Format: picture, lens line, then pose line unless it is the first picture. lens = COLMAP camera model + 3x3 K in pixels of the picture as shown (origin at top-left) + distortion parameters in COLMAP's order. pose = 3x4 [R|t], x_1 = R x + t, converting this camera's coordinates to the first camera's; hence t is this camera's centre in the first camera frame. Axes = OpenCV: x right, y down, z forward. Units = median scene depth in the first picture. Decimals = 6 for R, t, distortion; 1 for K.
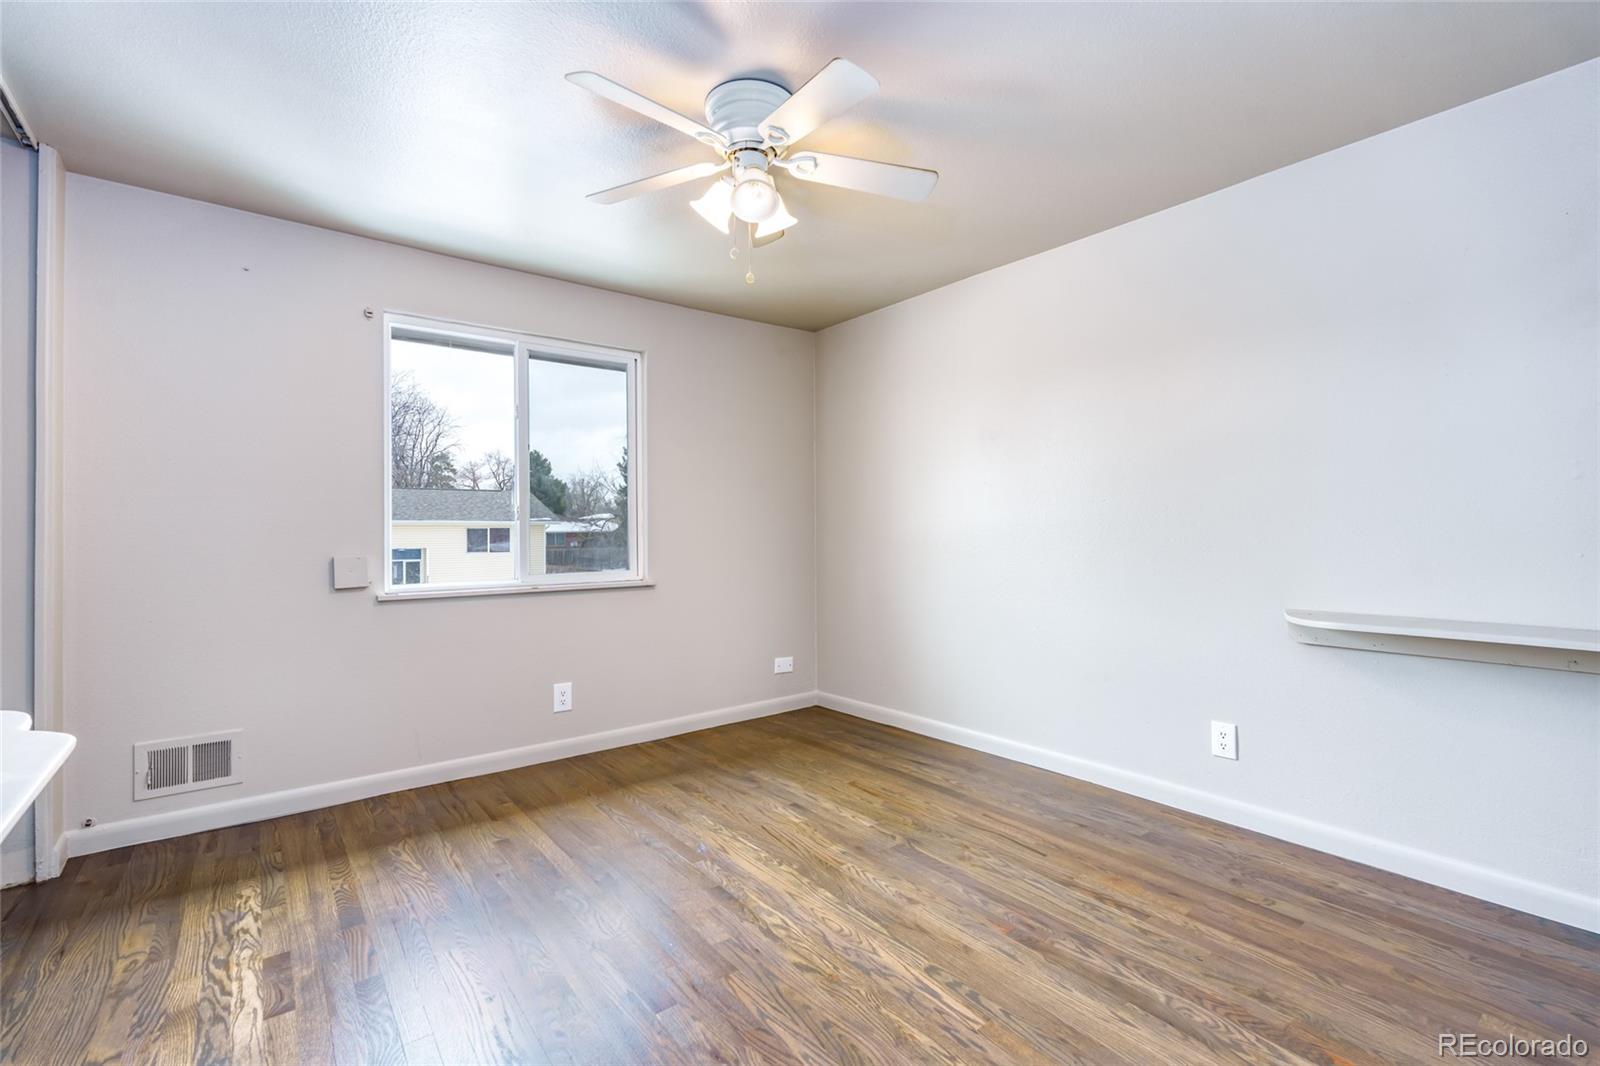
lens RADIAL K [[702.5, 0, 796.5], [0, 702.5, 533.0], [0, 0, 1]] dist [-0.001724, -0.000384]
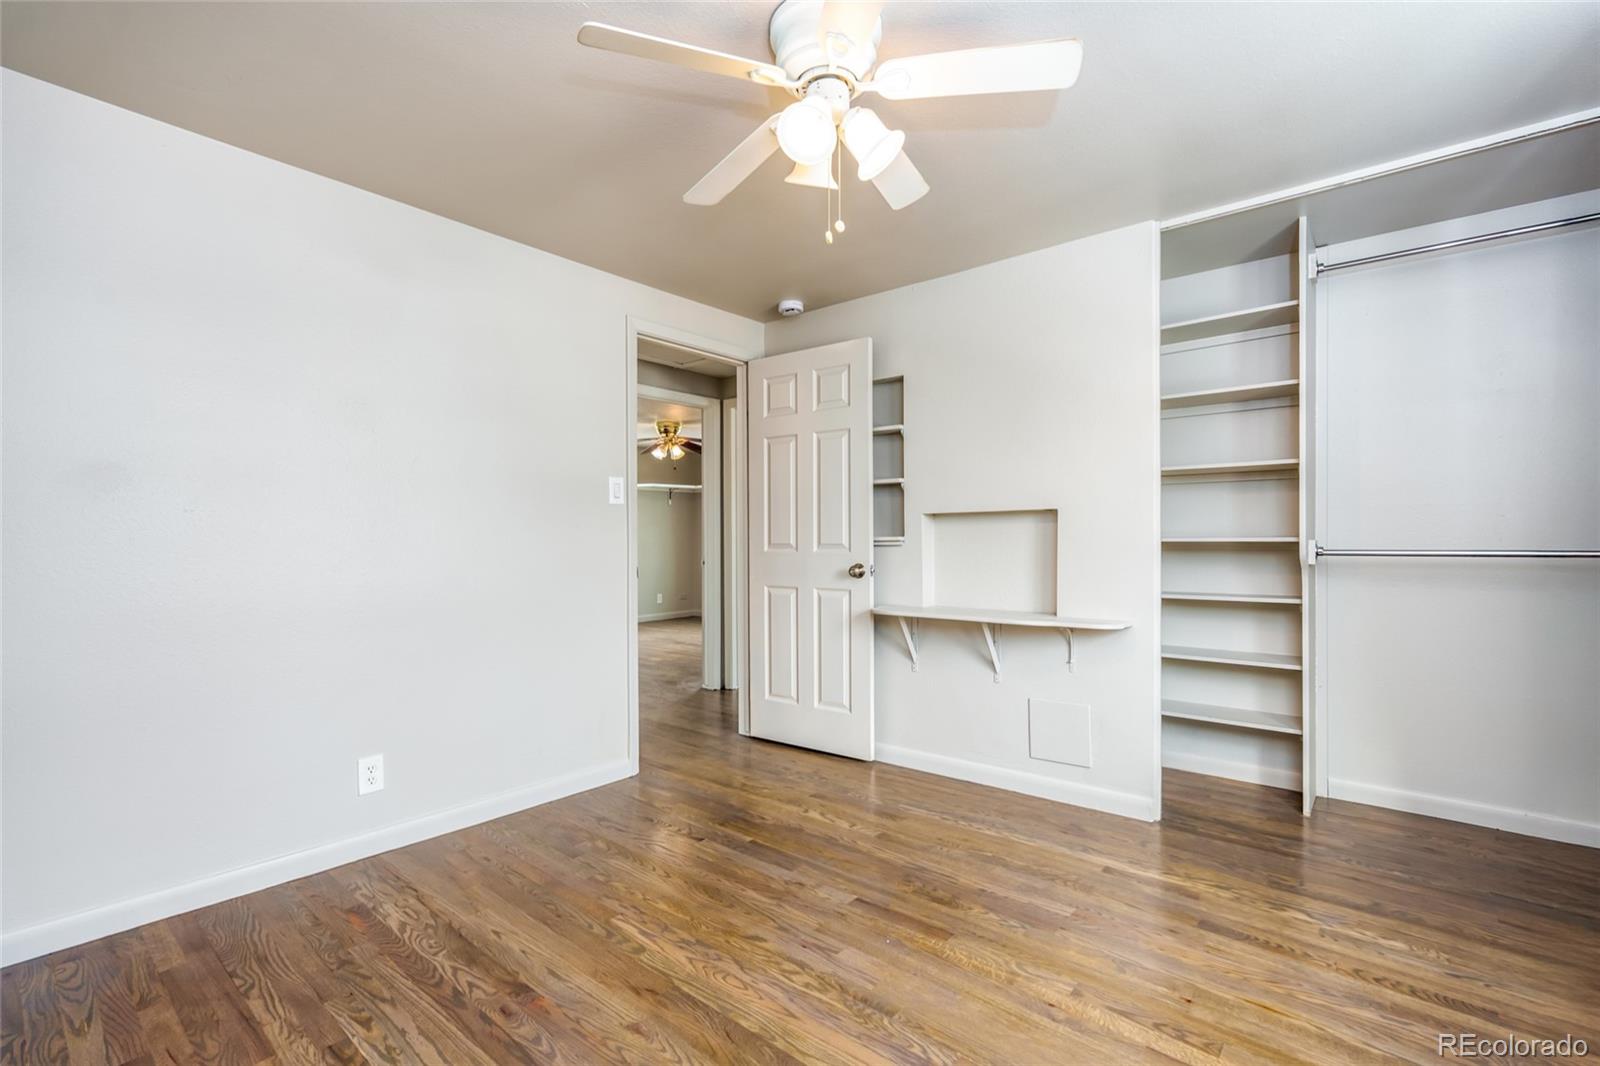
lens RADIAL K [[702.5, 0, 796.5], [0, 702.5, 533.0], [0, 0, 1]] dist [-0.001724, -0.000384]
pose [[-0.979909, 0.008418, -0.199268, 0.152937], [0.009475, 0.999946, -0.004353, -0.013729], [0.199221, -0.006154, -0.979935, 1.962963]]
